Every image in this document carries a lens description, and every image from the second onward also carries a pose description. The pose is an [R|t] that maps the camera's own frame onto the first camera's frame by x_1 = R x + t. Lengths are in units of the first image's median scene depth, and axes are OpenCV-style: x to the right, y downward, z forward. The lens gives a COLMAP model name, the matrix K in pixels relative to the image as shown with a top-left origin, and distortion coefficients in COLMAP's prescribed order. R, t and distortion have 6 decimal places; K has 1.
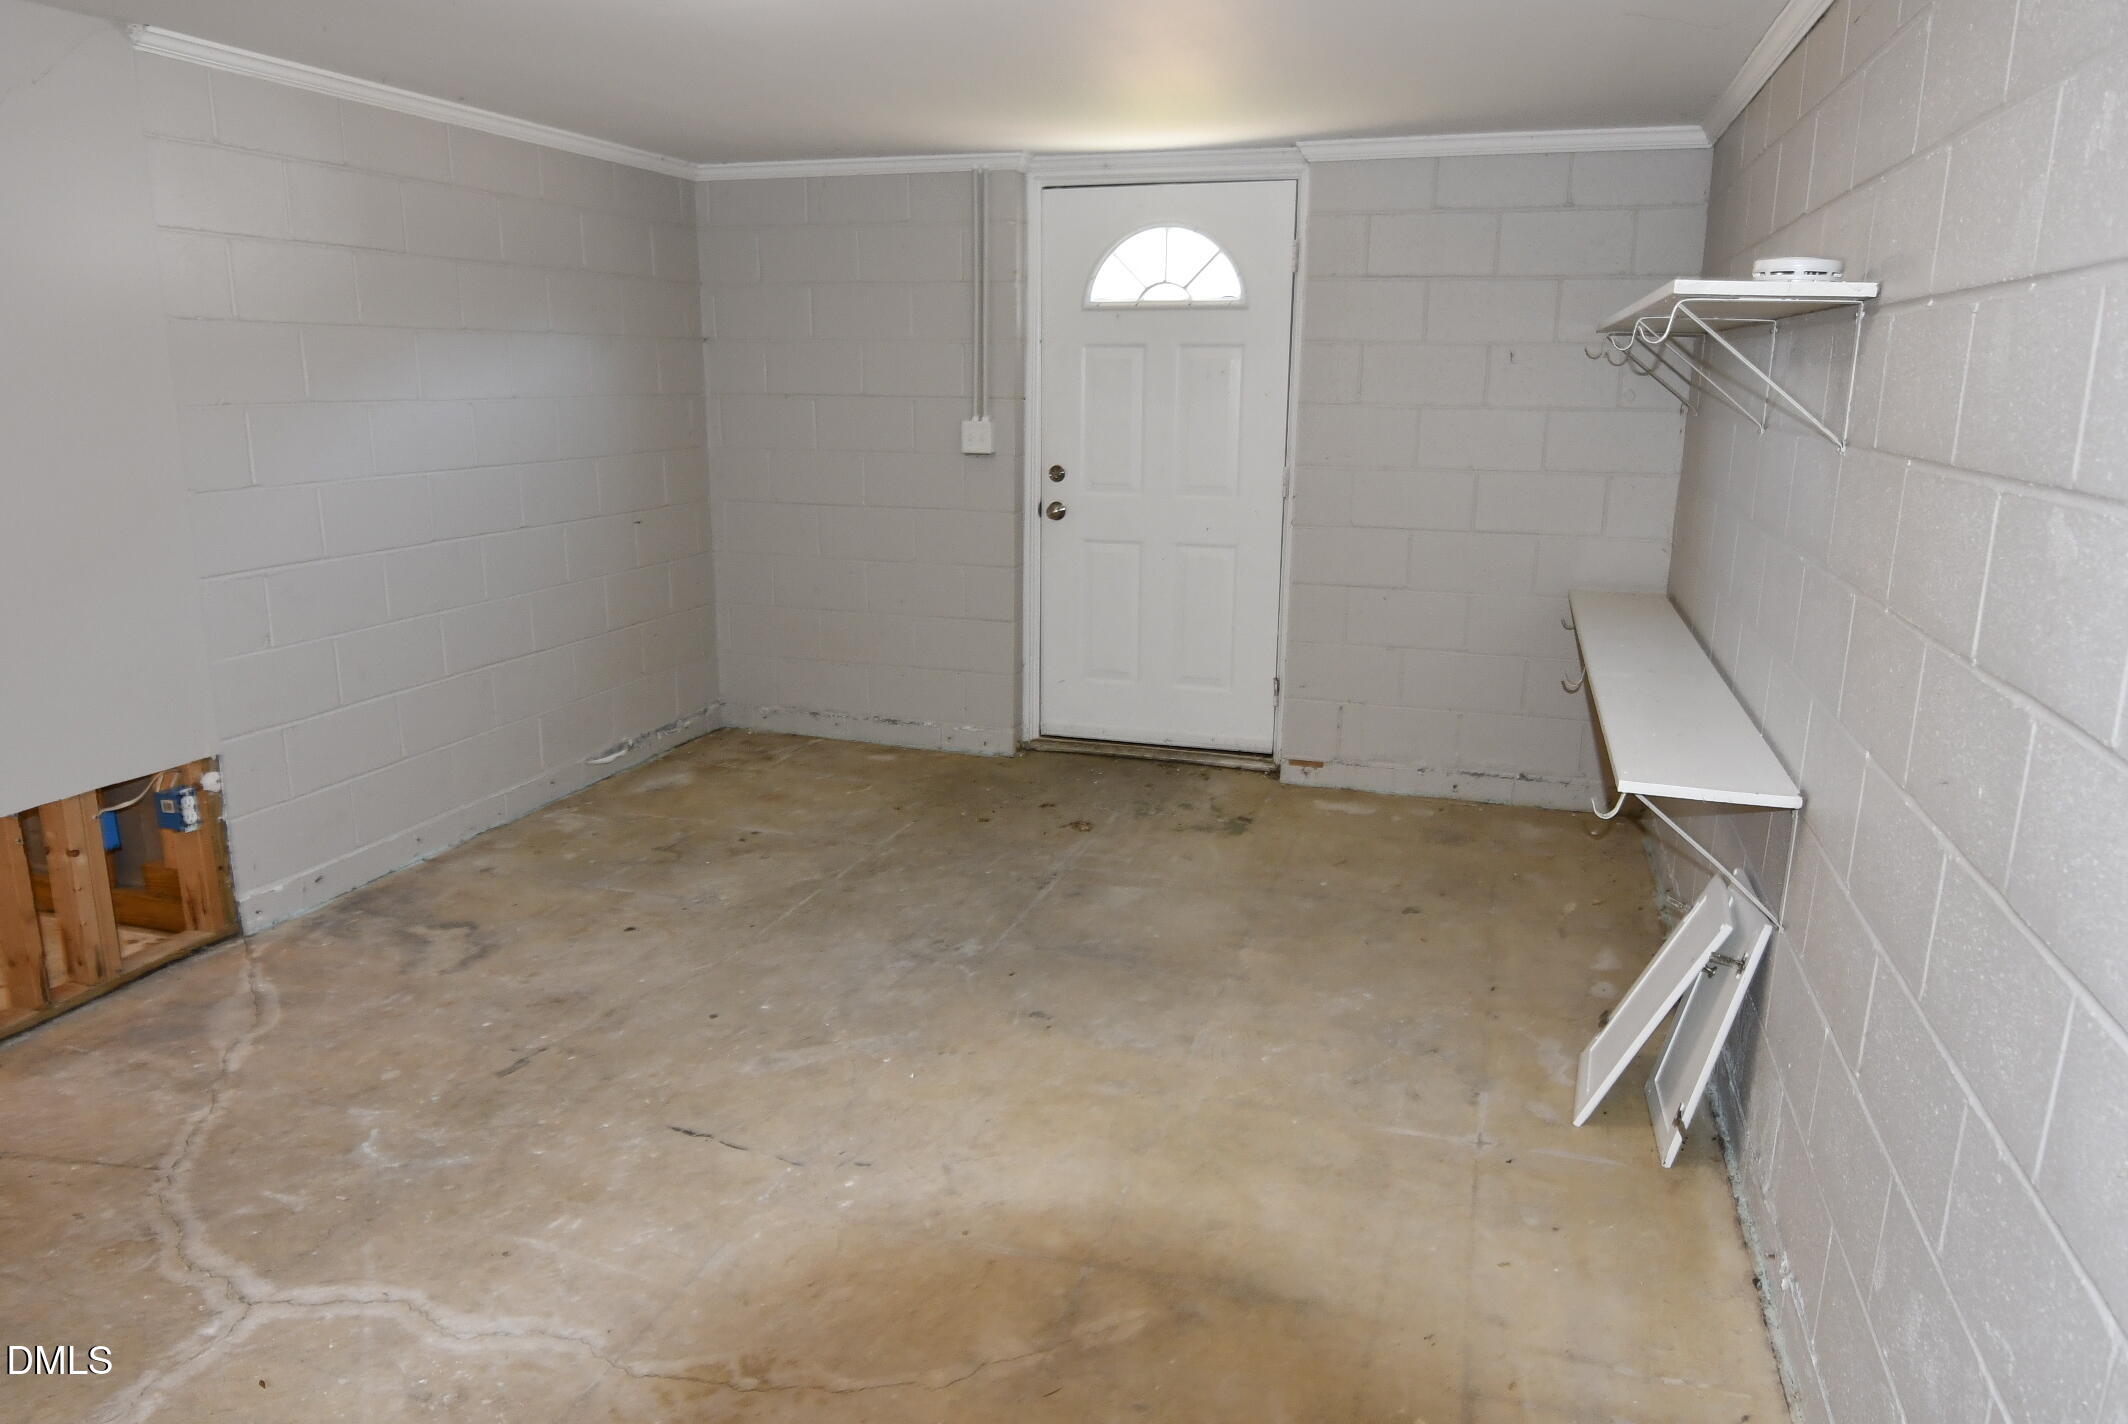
lens RADIAL K [[1406.5, 0, 1063.1], [0, 1406.5, 713.0], [0, 0, 1]] dist [-0.002324, -0.008372]
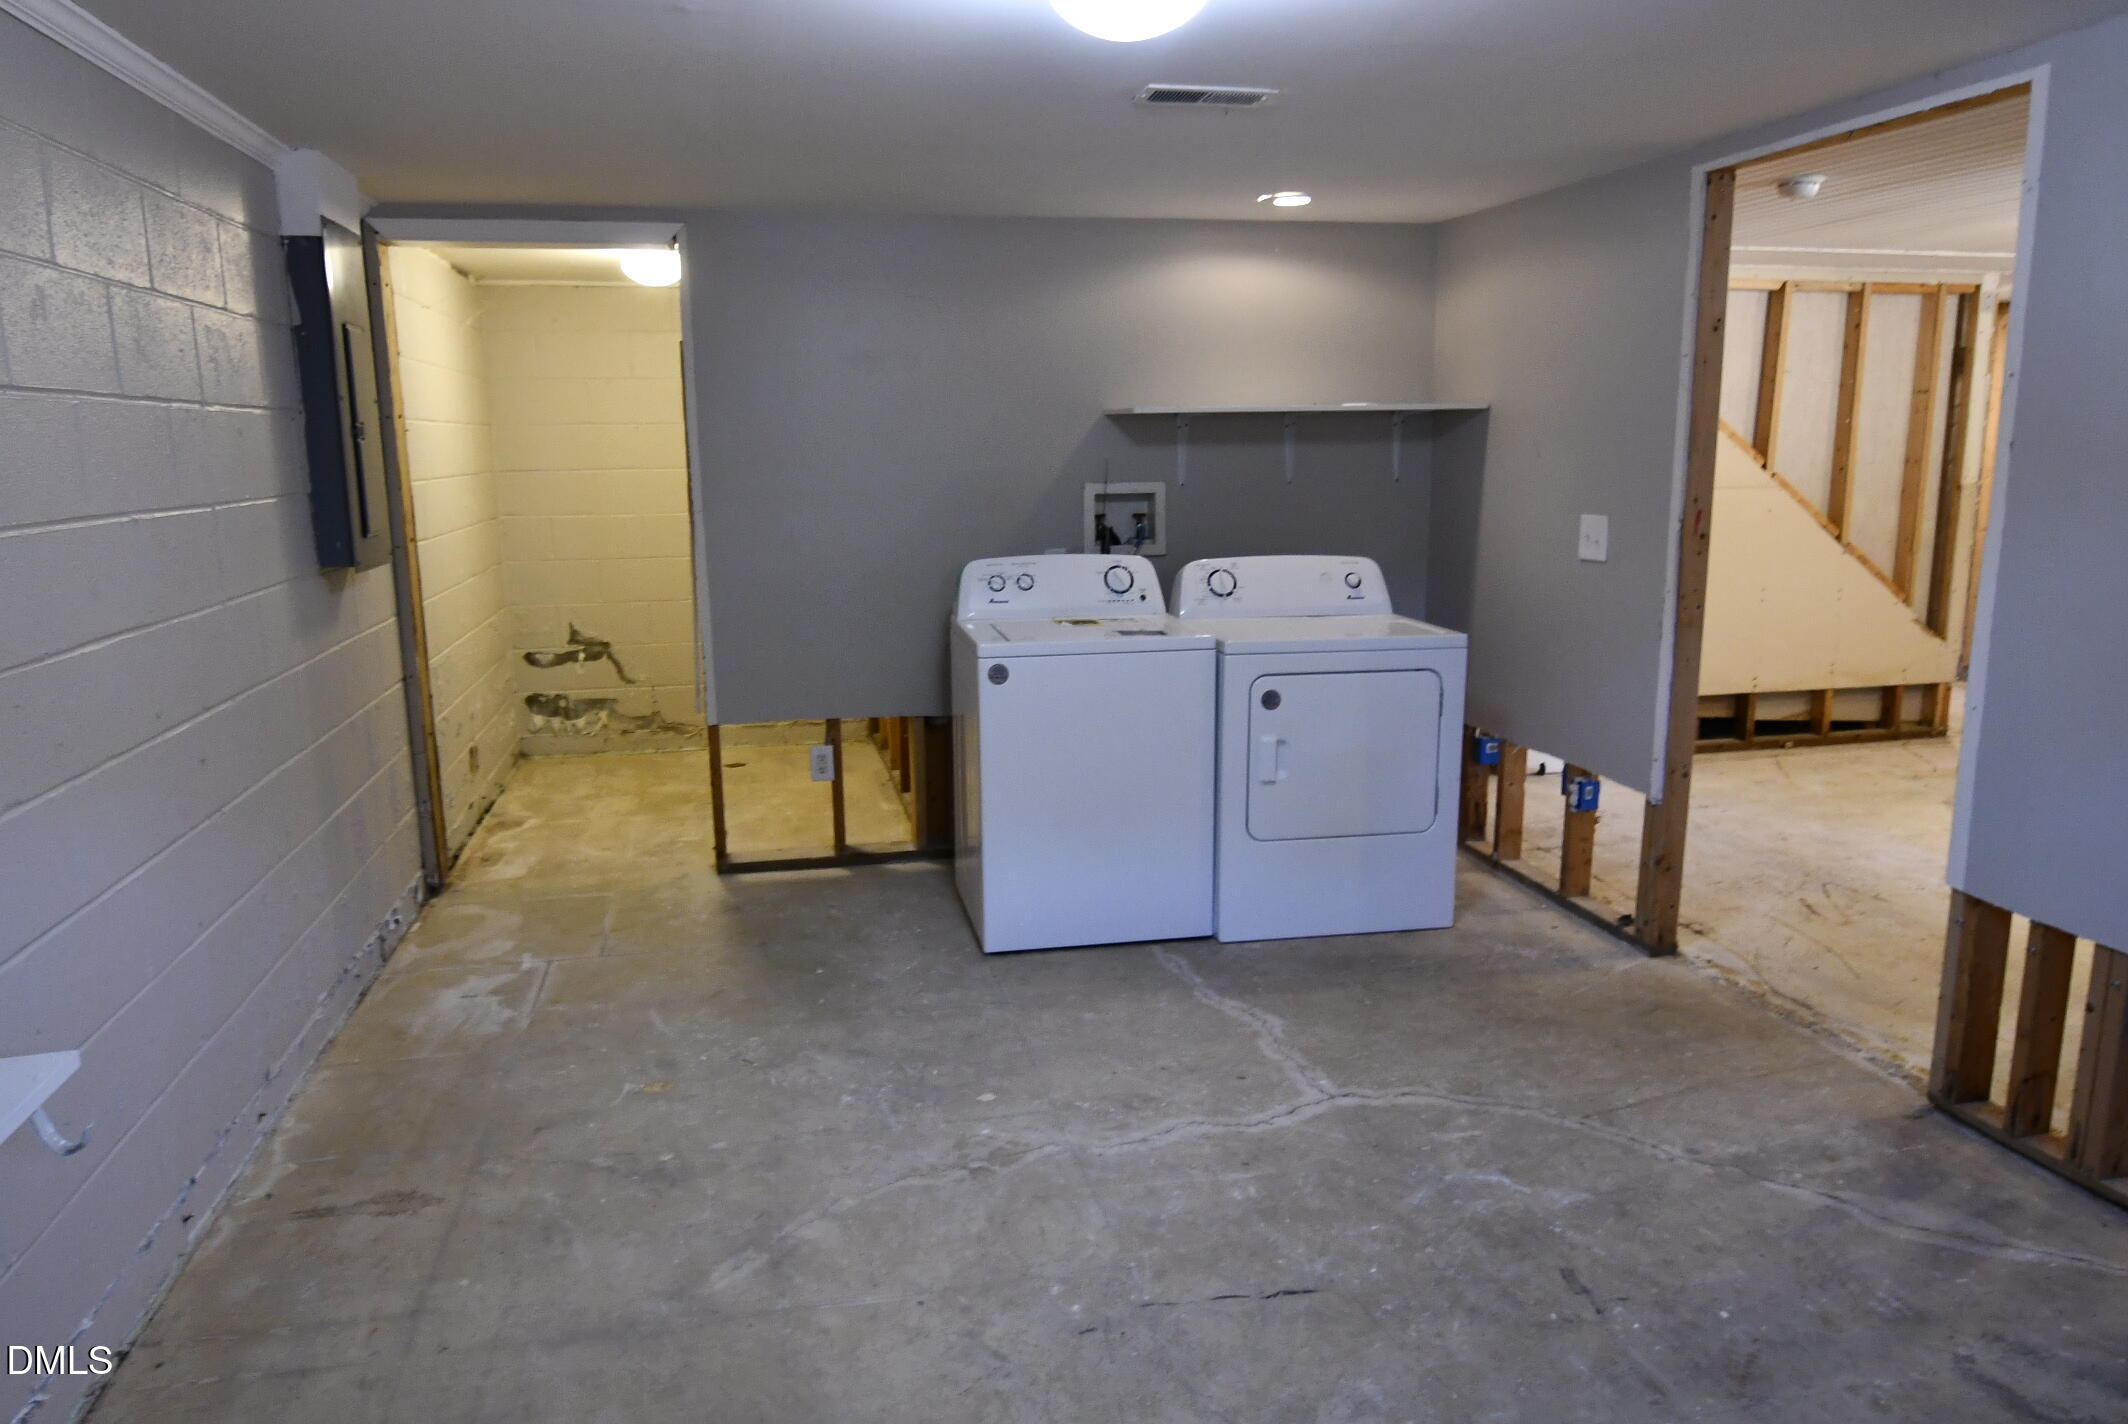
lens RADIAL K [[1406.5, 0, 1062.1], [0, 1406.5, 713.8], [0, 0, 1]] dist [-0.002324, -0.008372]
pose [[-0.863890, 0.096298, -0.494389, 0.294730], [-0.114592, 0.918236, 0.379093, -0.401156], [0.490471, 0.384148, -0.782220, 1.654562]]
